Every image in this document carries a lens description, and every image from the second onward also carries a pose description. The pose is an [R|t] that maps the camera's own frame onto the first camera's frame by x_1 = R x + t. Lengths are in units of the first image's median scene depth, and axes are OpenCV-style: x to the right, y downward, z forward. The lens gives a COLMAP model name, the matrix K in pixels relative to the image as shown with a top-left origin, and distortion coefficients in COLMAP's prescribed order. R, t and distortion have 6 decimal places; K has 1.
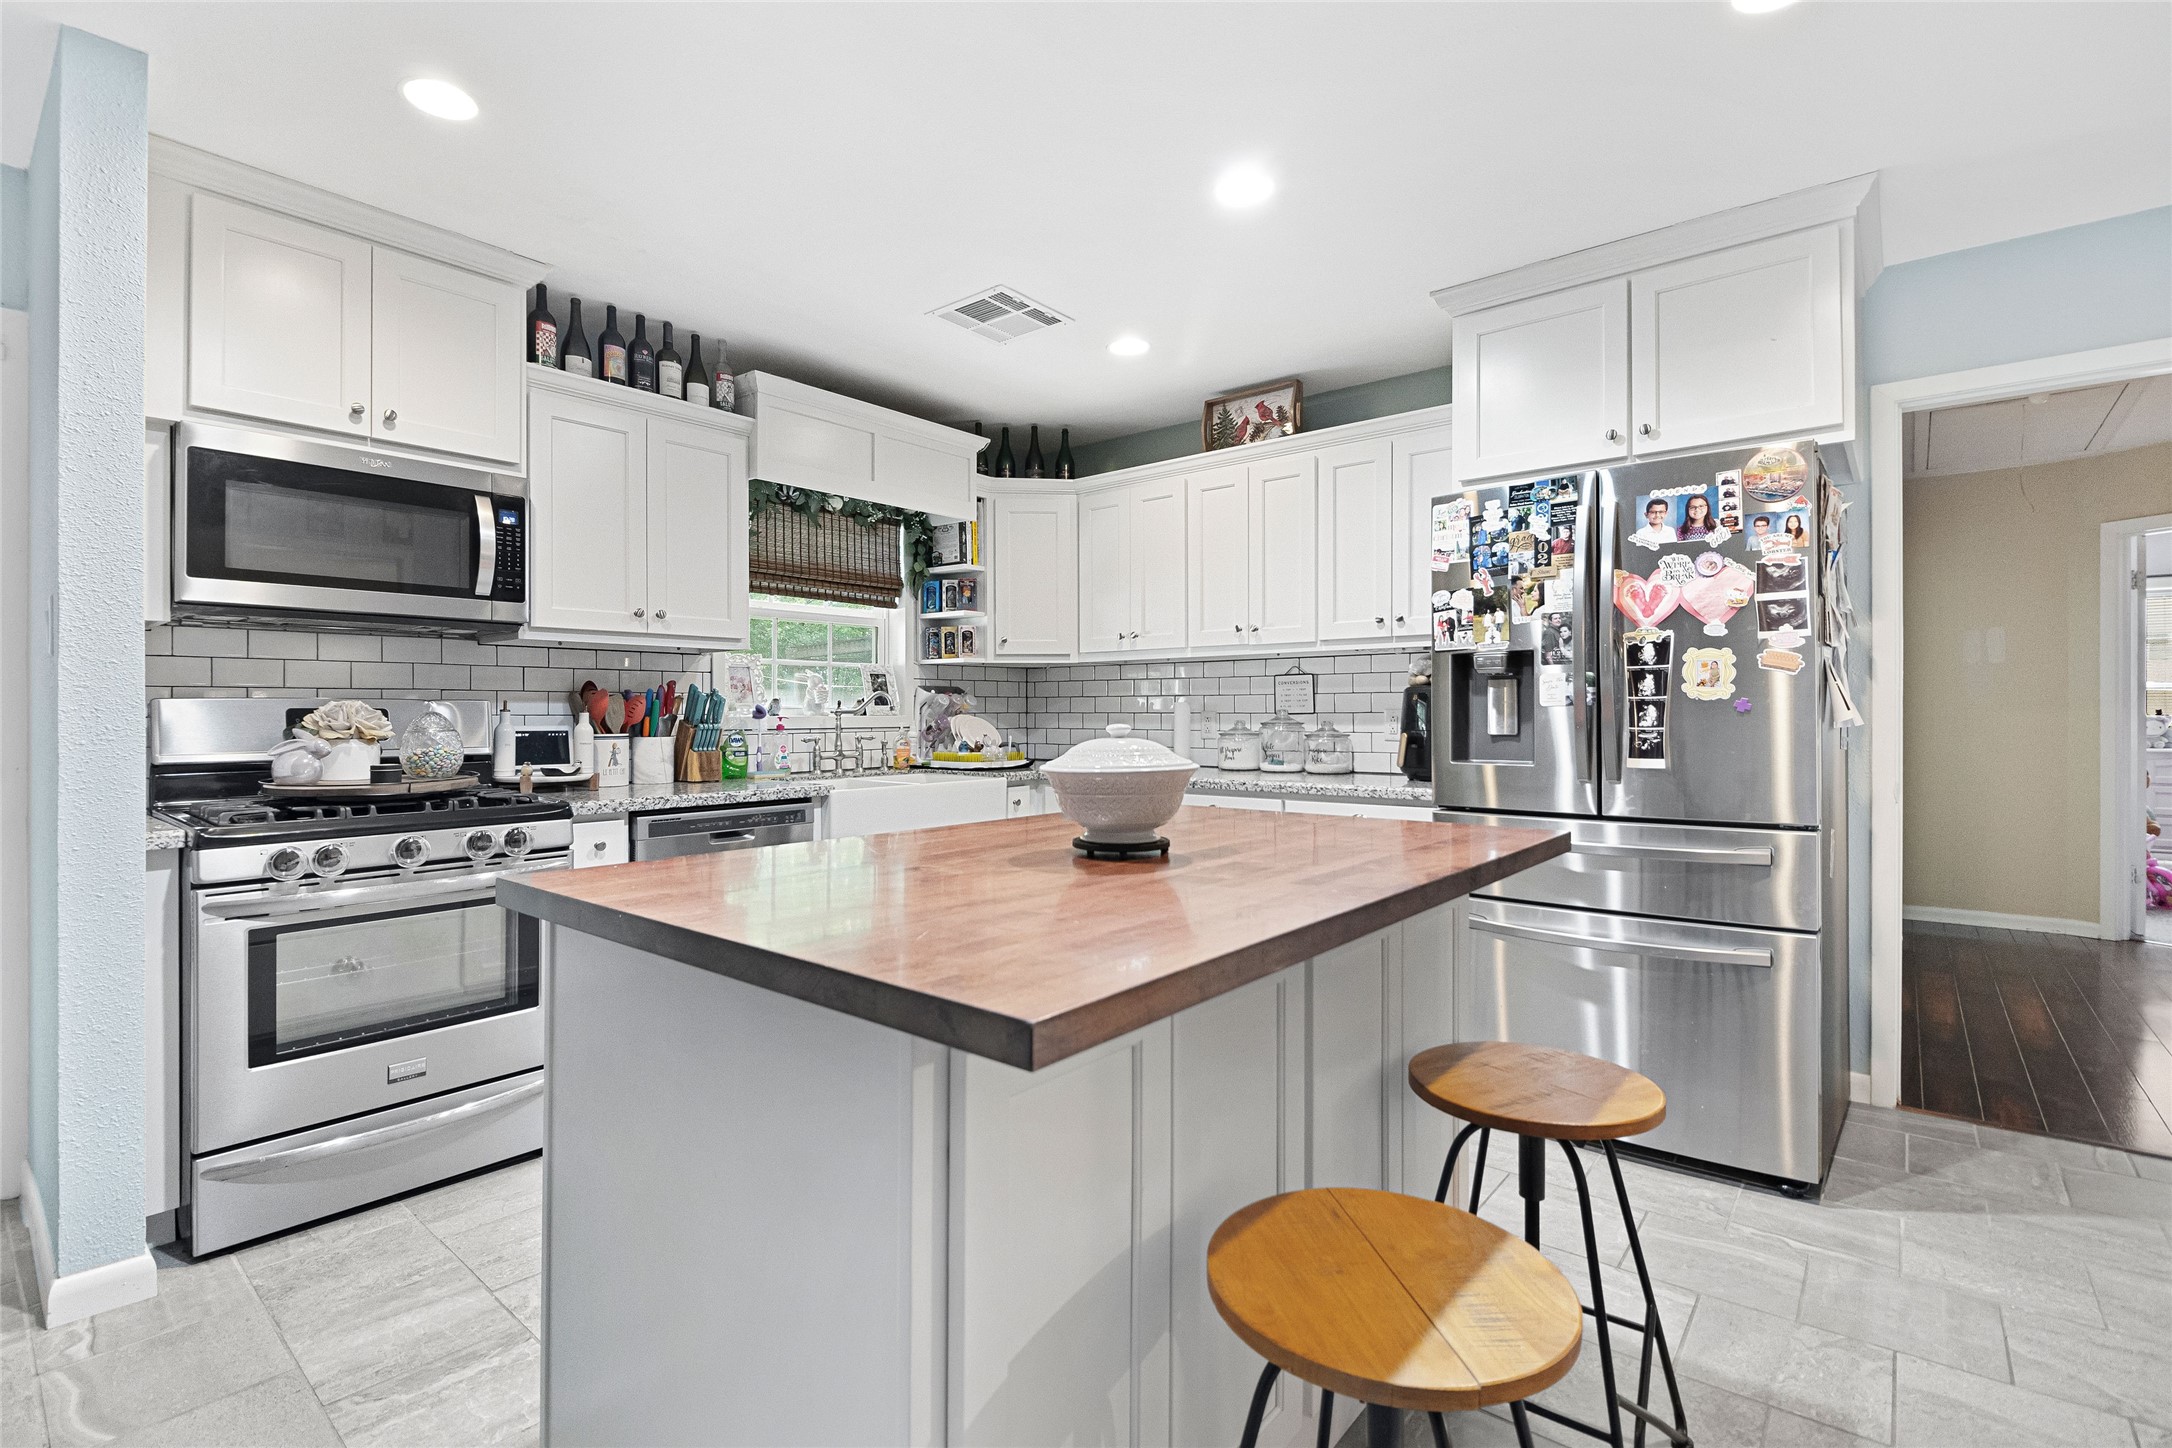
lens RADIAL K [[997.2, 0, 1056.7], [0, 997.2, 702.5], [0, 0, 1]] dist [0.003039, 0.000142]
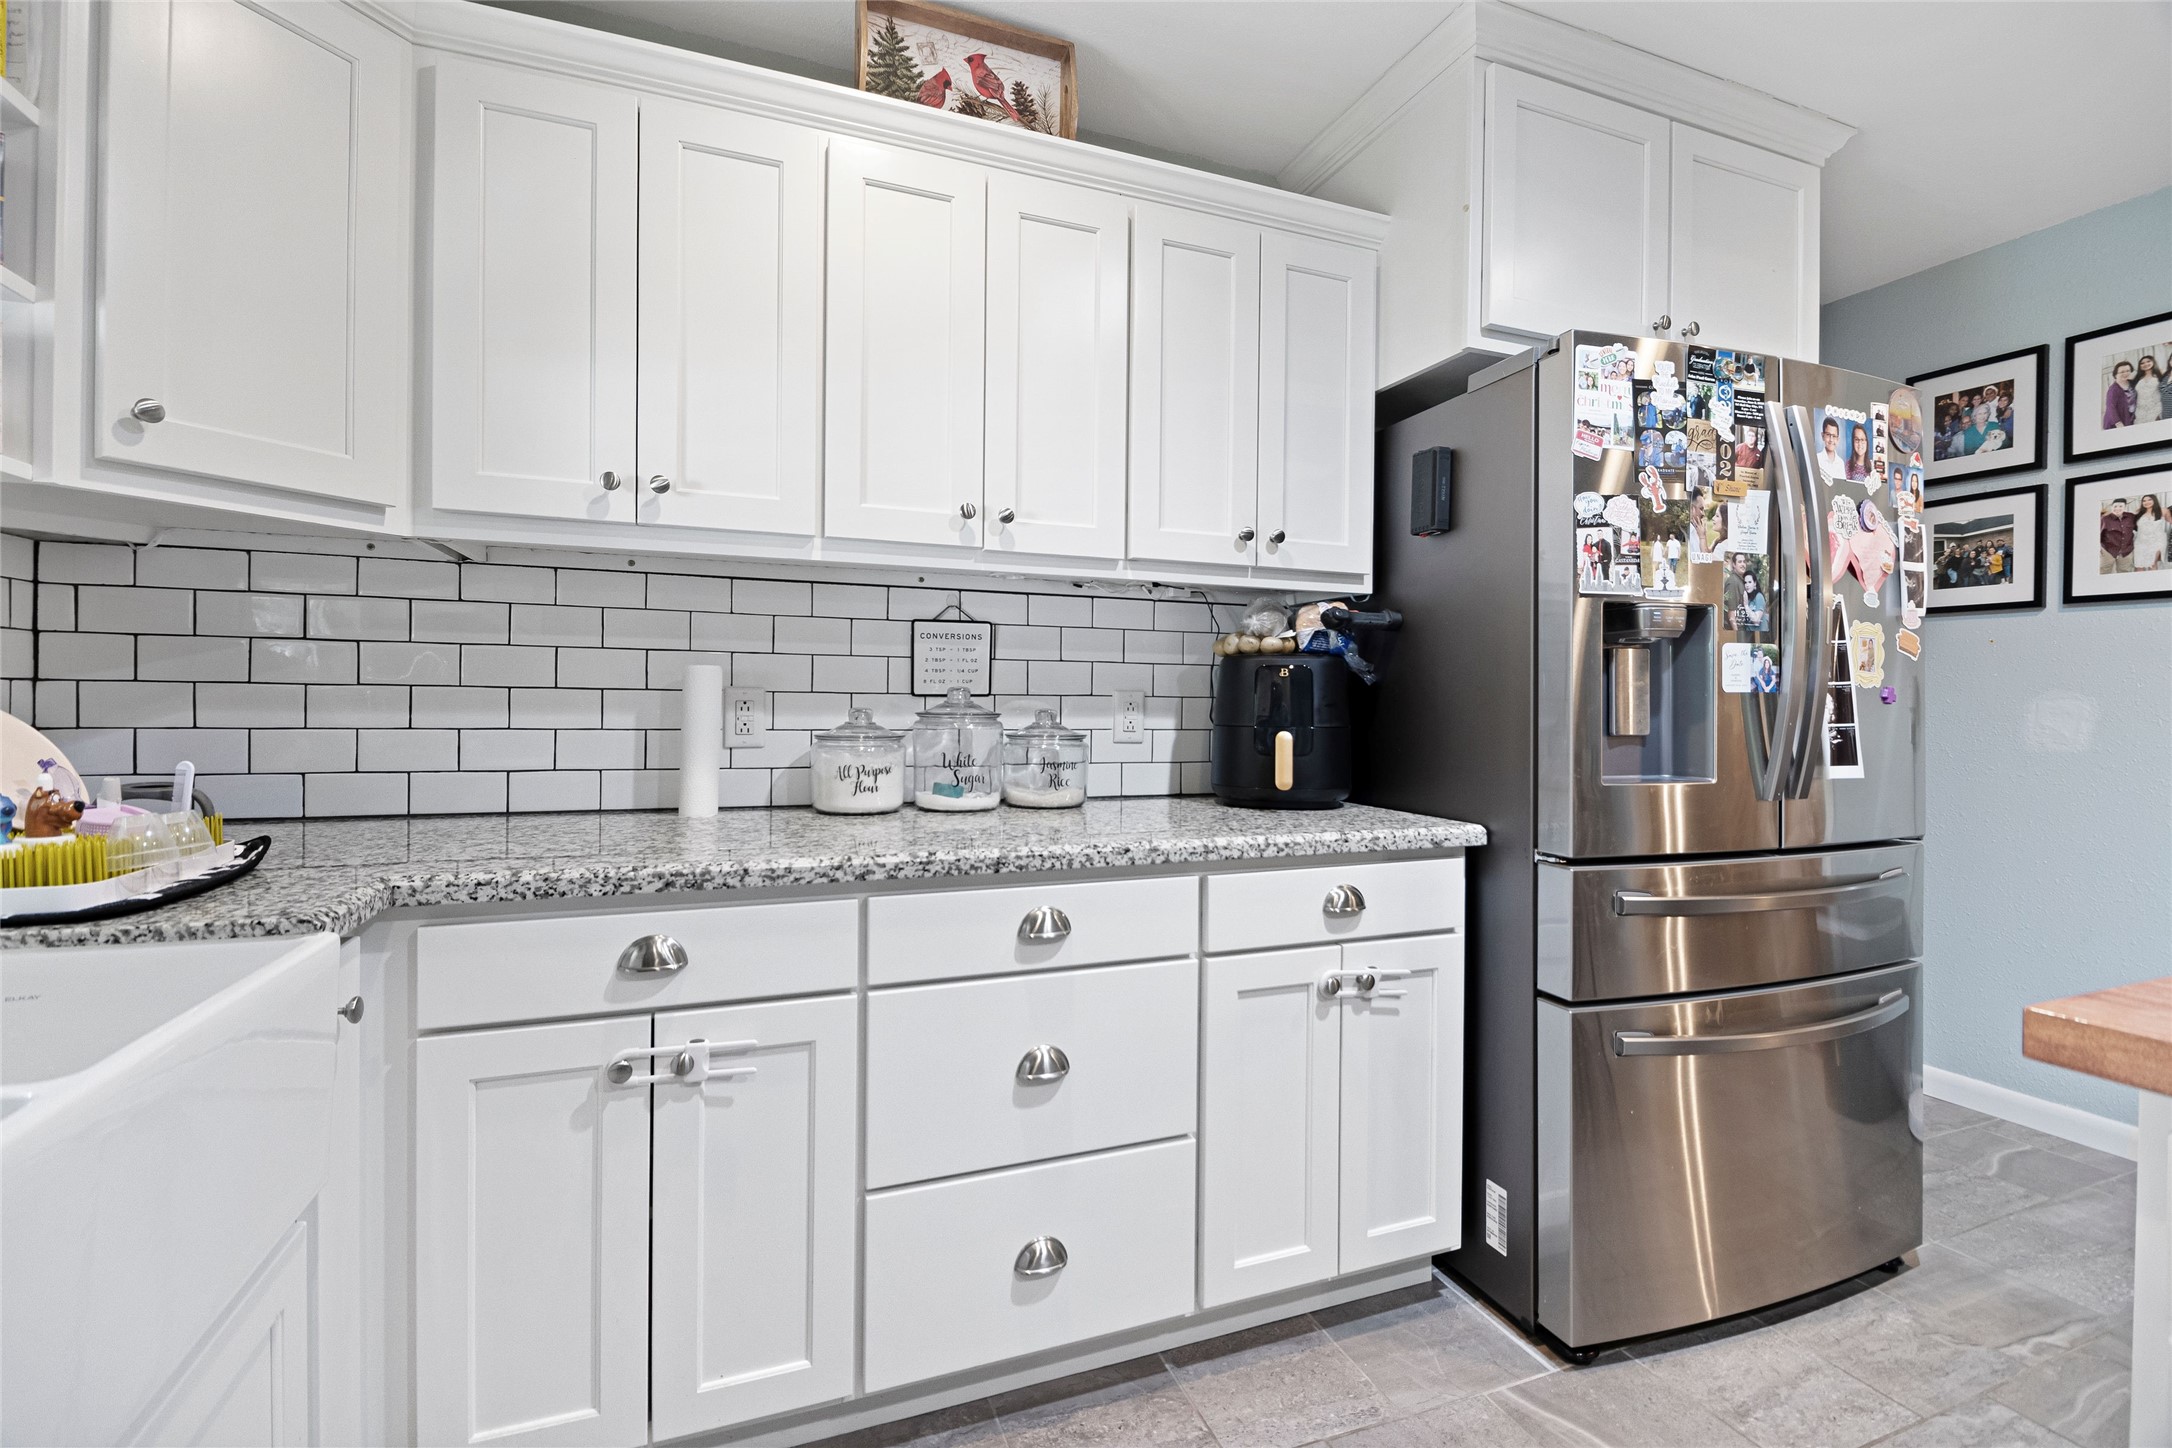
lens RADIAL K [[963.4, 0, 1090.3], [0, 963.4, 702.7], [0, 0, 1]] dist [0.016440, -0.017628]
pose [[0.462860, 0.007436, 0.886400, -0.226913], [-0.022189, 0.999749, 0.003199, 0.015006], [-0.886154, -0.021149, 0.462908, 0.885652]]
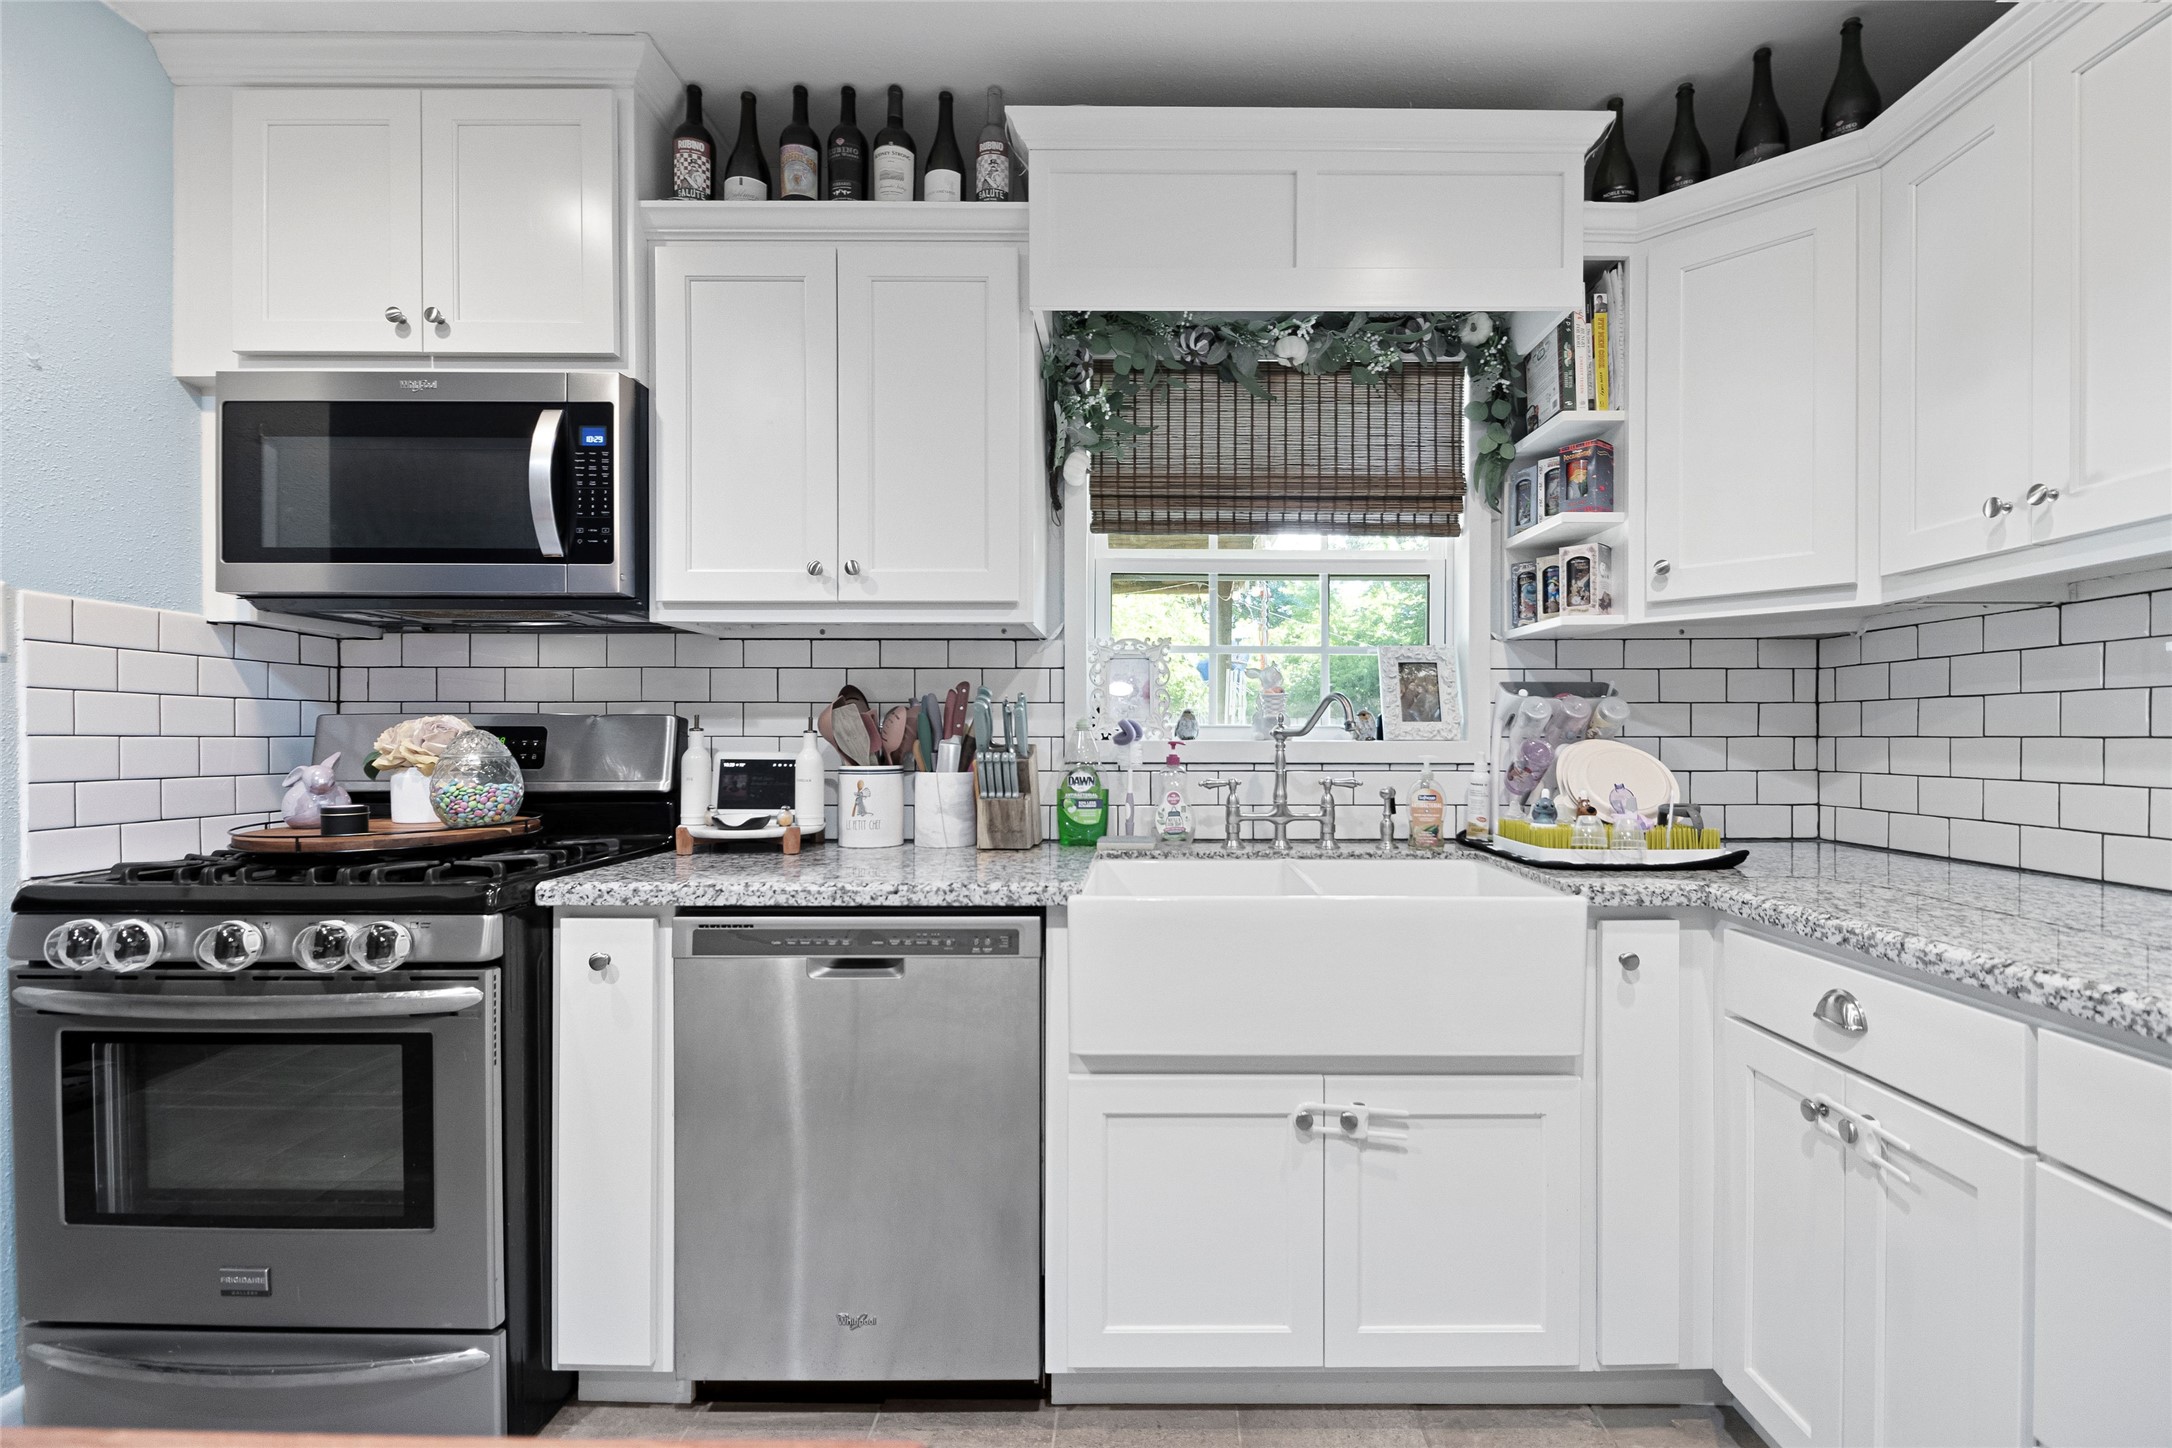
lens RADIAL K [[974.7, 0, 1131.6], [0, 974.7, 733.1], [0, 0, 1]] dist [0.001282, -0.000014]
pose [[0.662309, -0.000343, -0.749231, 0.151026], [0.004385, 0.999985, 0.003419, 0.009242], [0.749218, -0.005550, 0.662300, 0.748027]]
